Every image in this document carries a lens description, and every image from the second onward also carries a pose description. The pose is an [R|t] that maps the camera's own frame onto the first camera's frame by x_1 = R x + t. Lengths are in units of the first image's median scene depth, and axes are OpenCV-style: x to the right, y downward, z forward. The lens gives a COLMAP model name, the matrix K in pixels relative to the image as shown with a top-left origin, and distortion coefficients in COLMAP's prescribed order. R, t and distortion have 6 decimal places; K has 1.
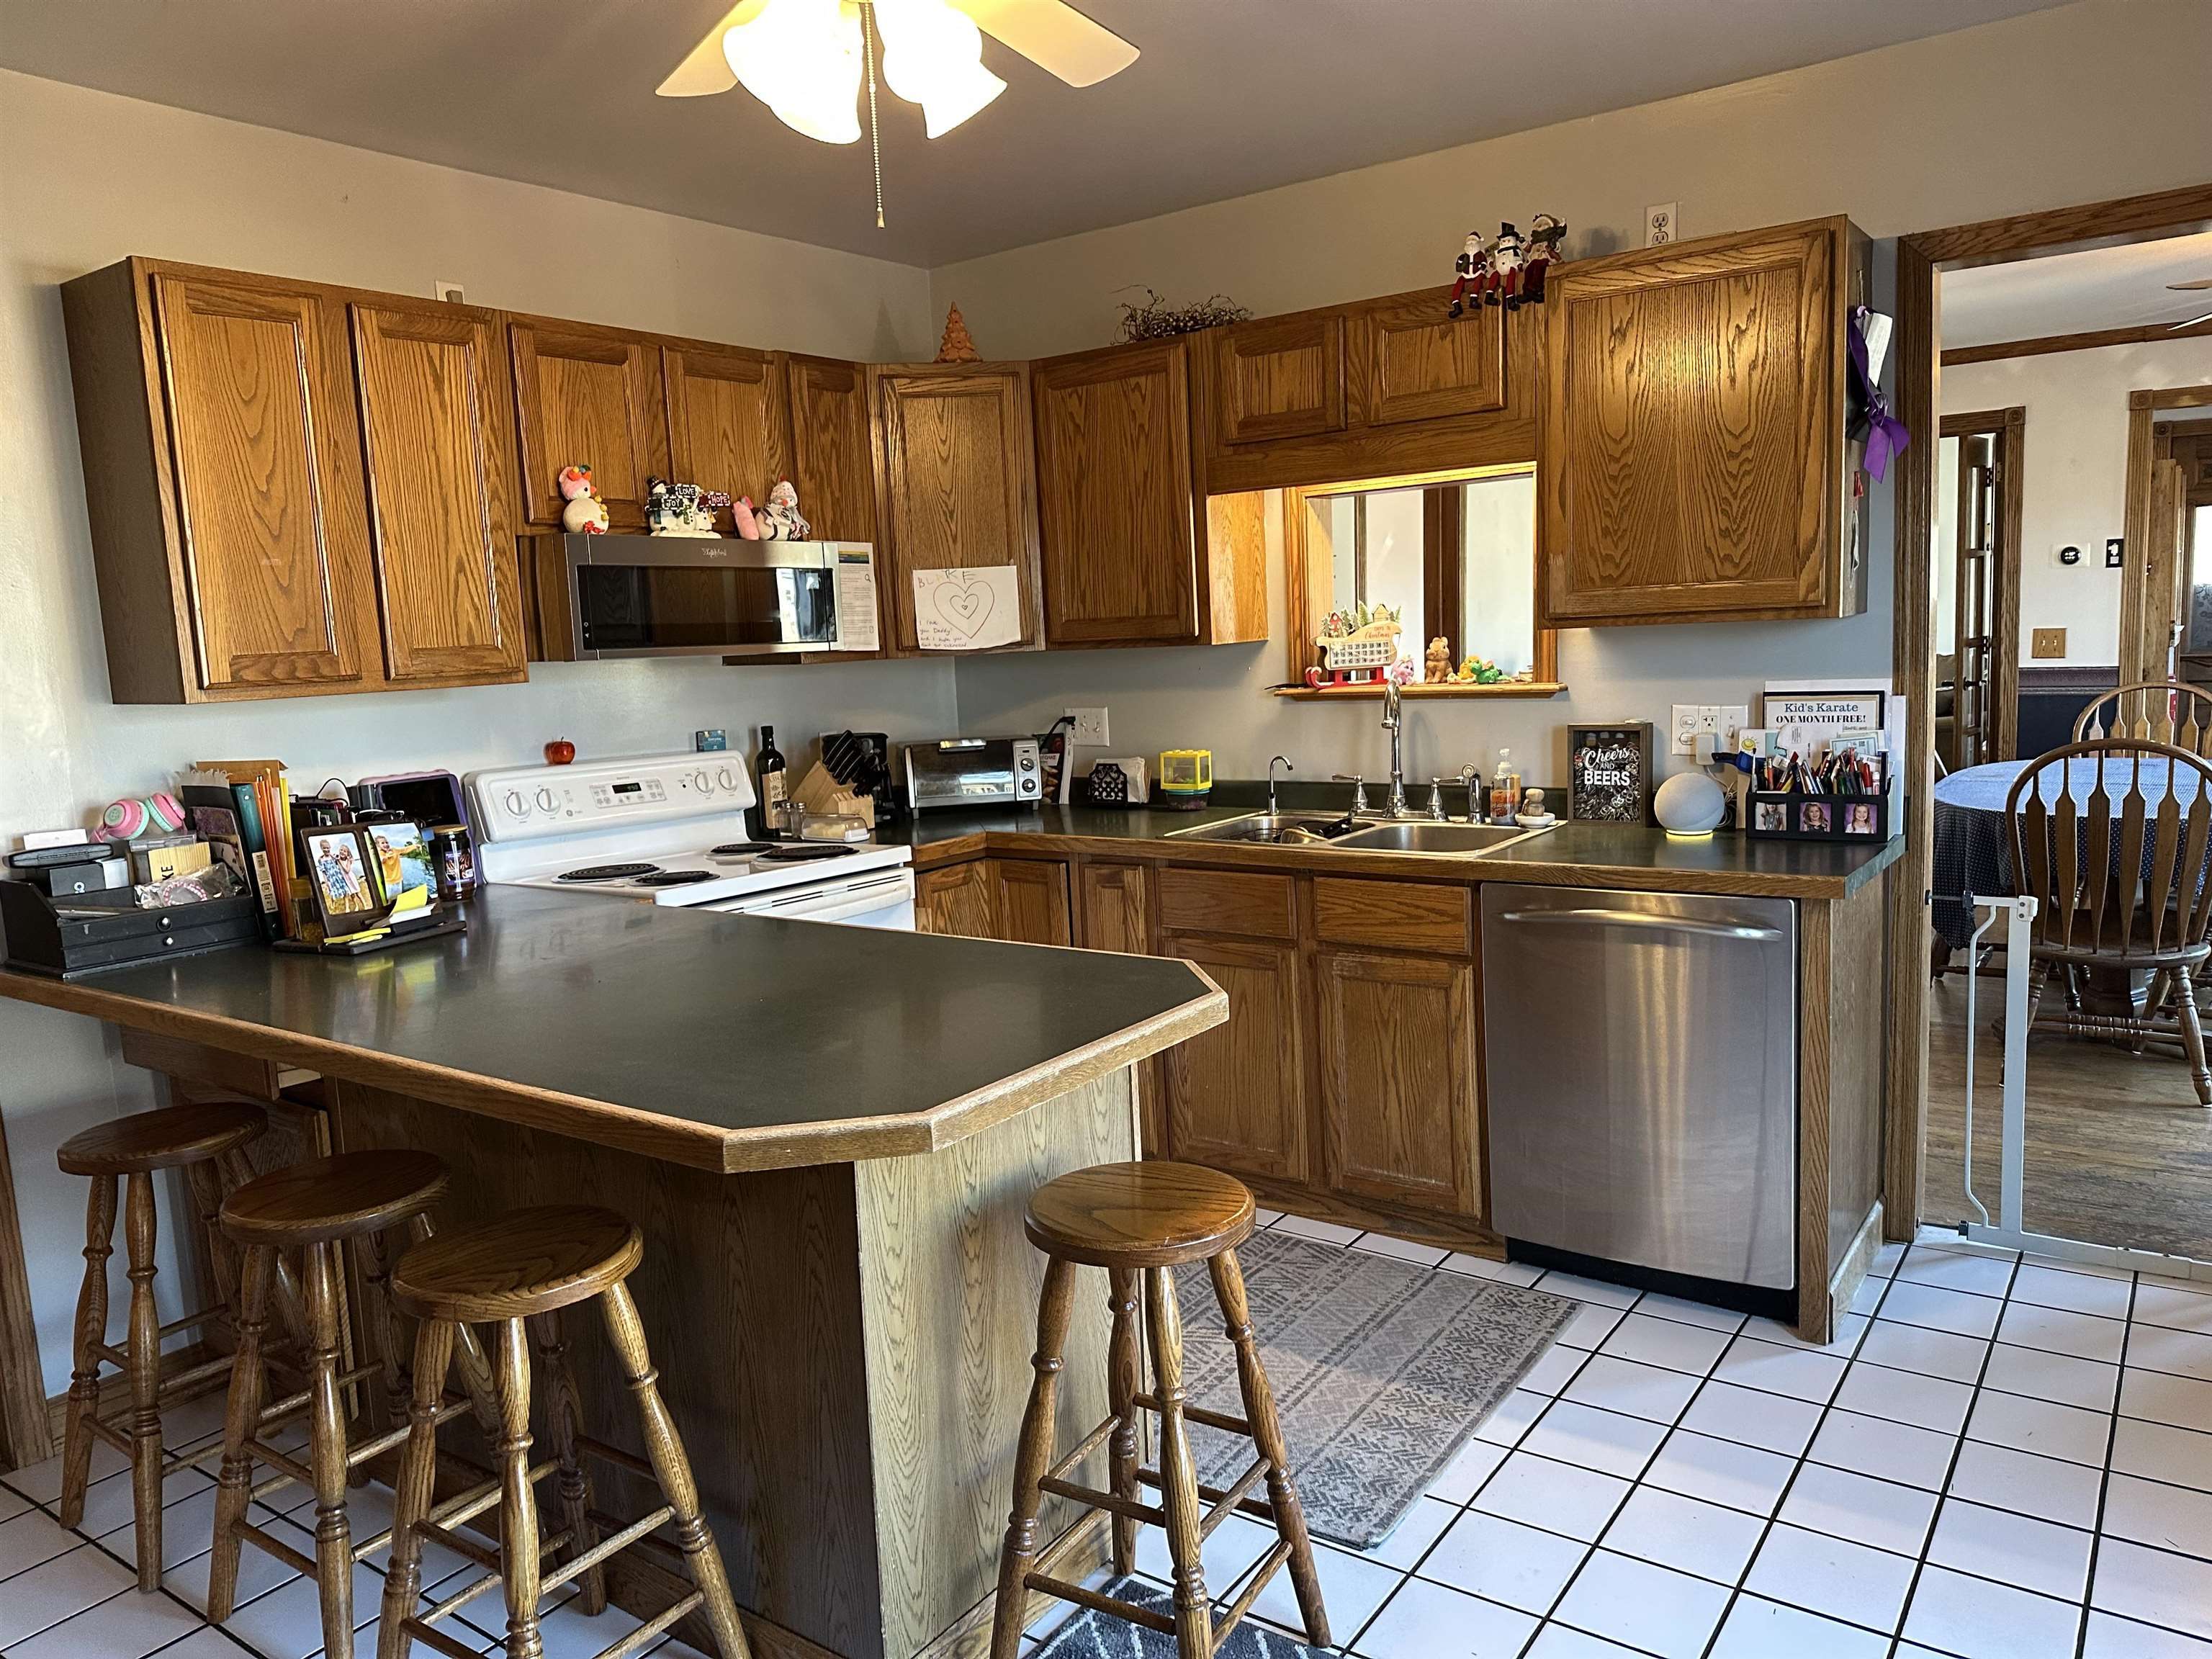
lens RADIAL K [[1566.8, 0, 1108.8], [0, 1566.8, 834.6], [0, 0, 1]] dist [0.004615, -0.006677]
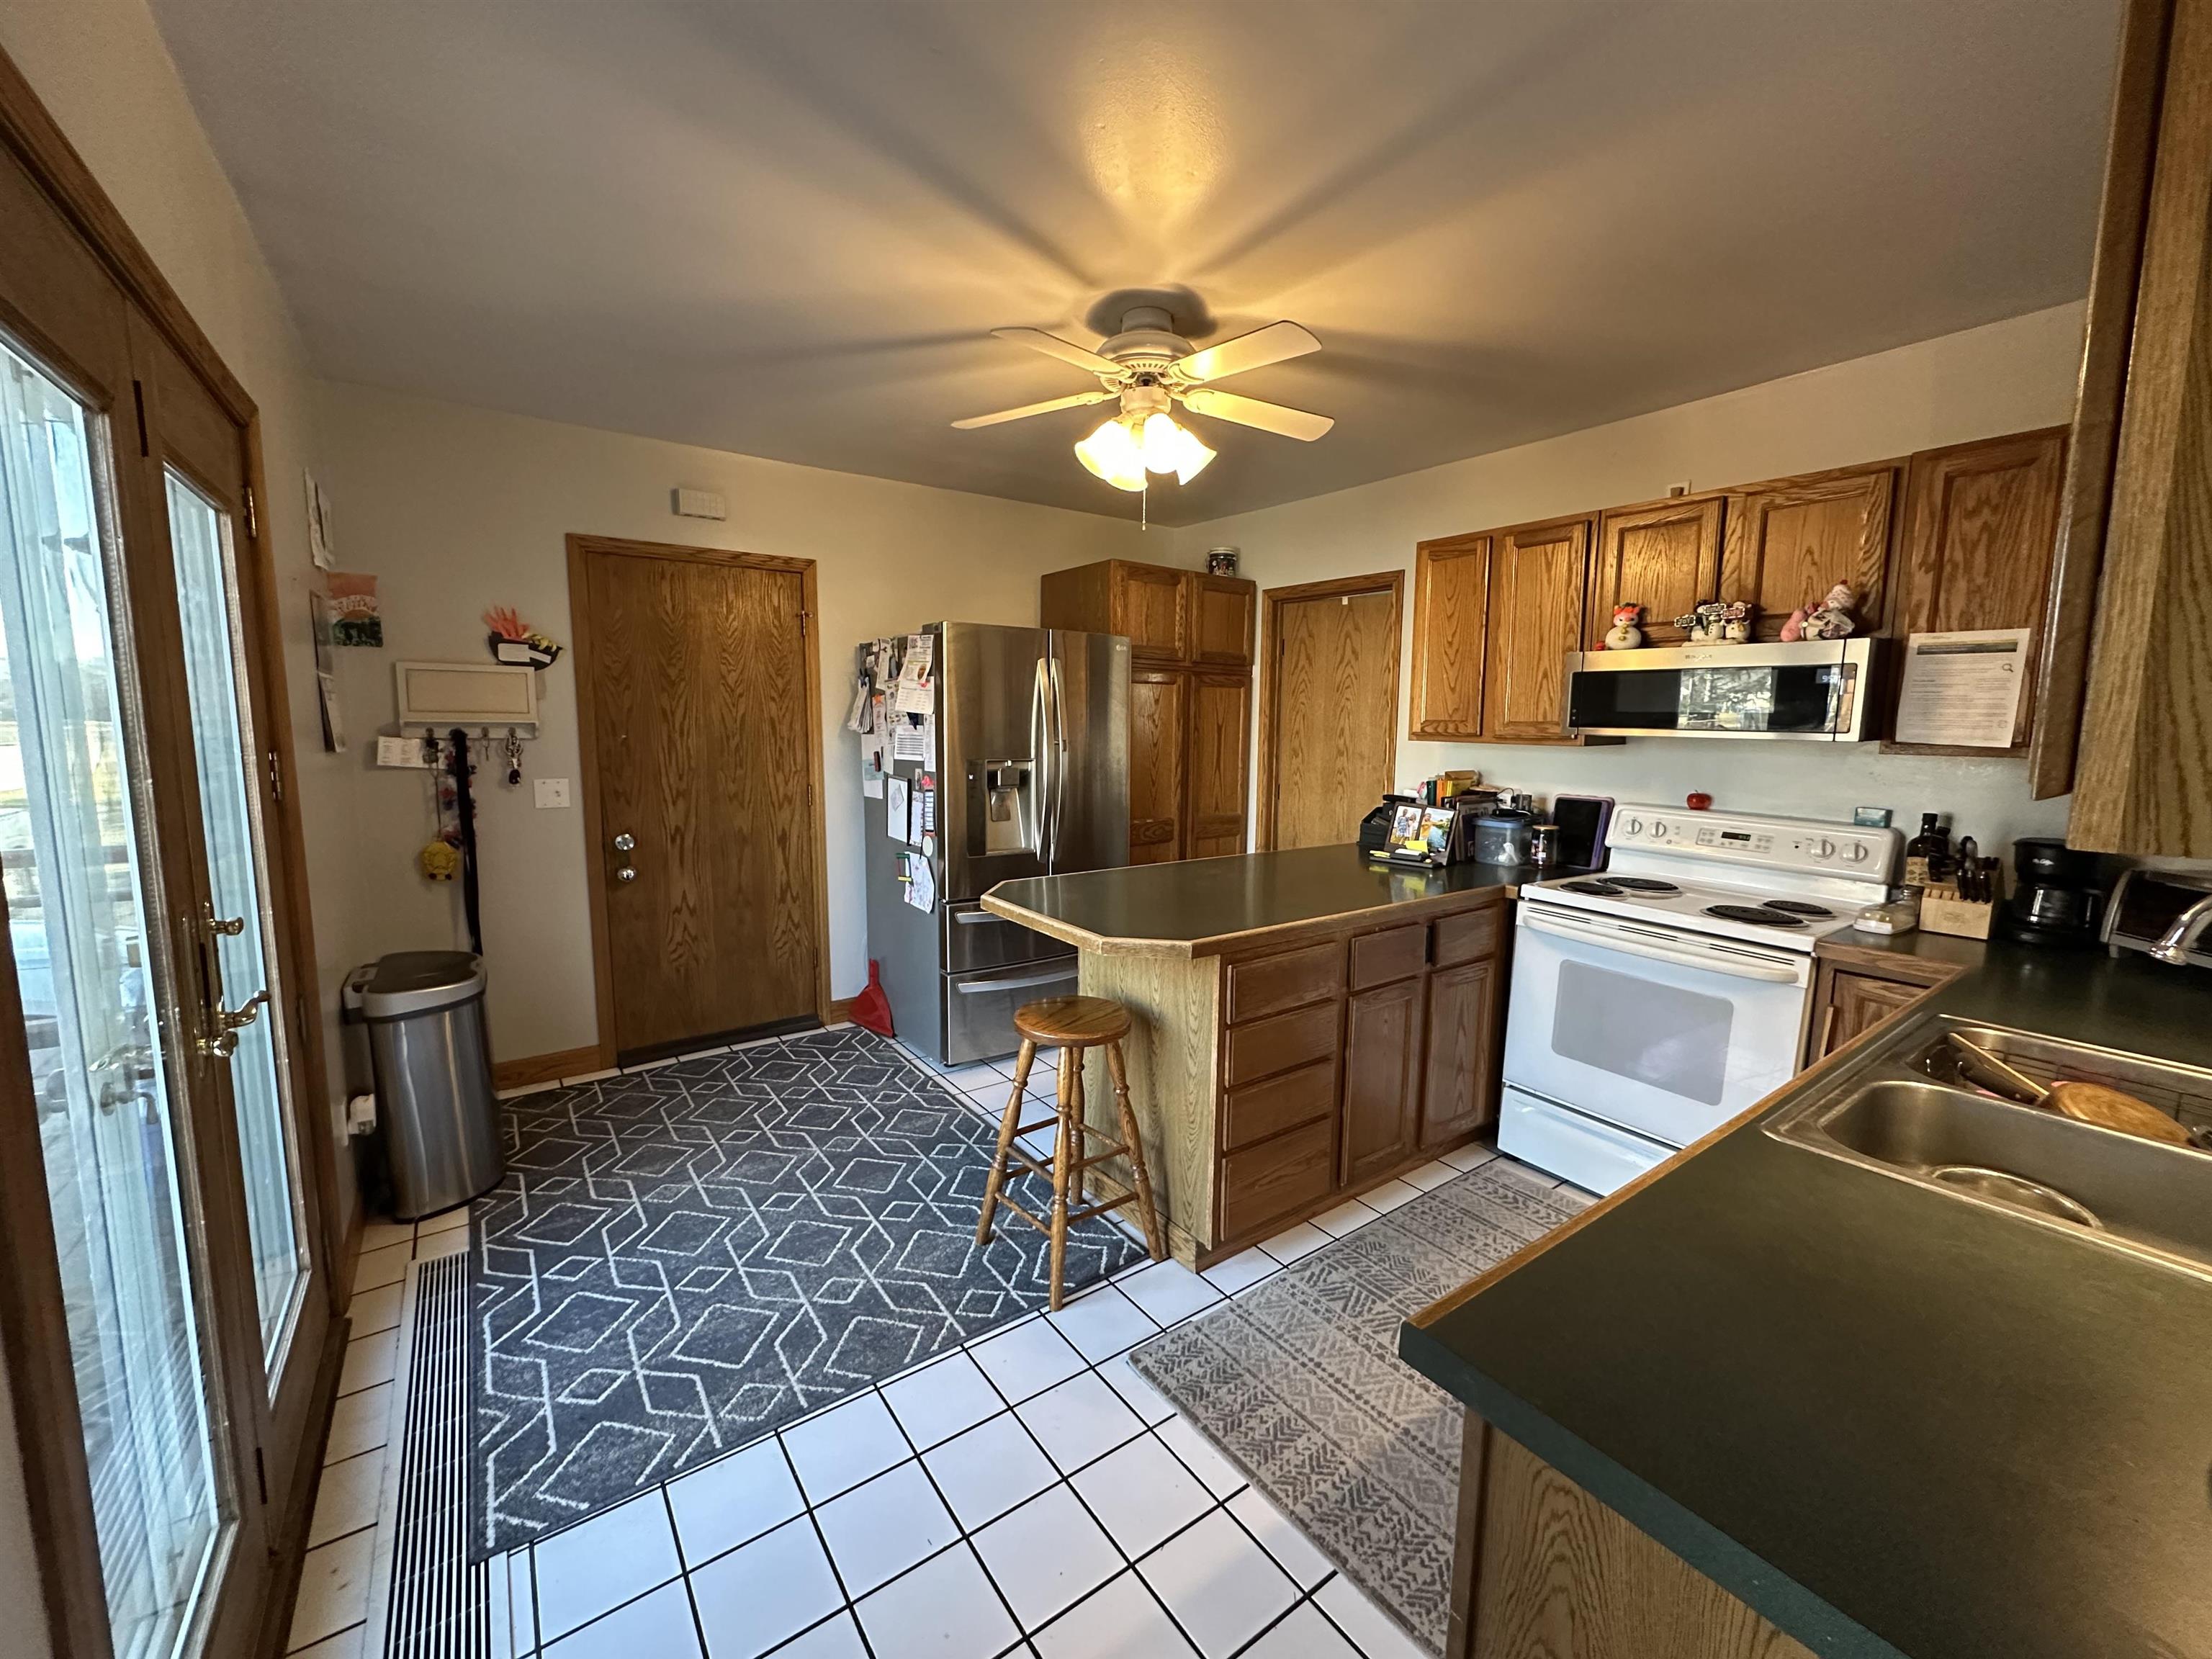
lens RADIAL K [[883.1, 0, 1094.4], [0, 883.1, 826.2], [0, 0, 1]] dist [-0.001422, -0.000007]
pose [[-0.337723, 0.155843, -0.928255, 0.864296], [-0.119639, 0.971091, 0.206562, -0.196165], [0.933611, 0.180816, -0.309315, 1.133956]]
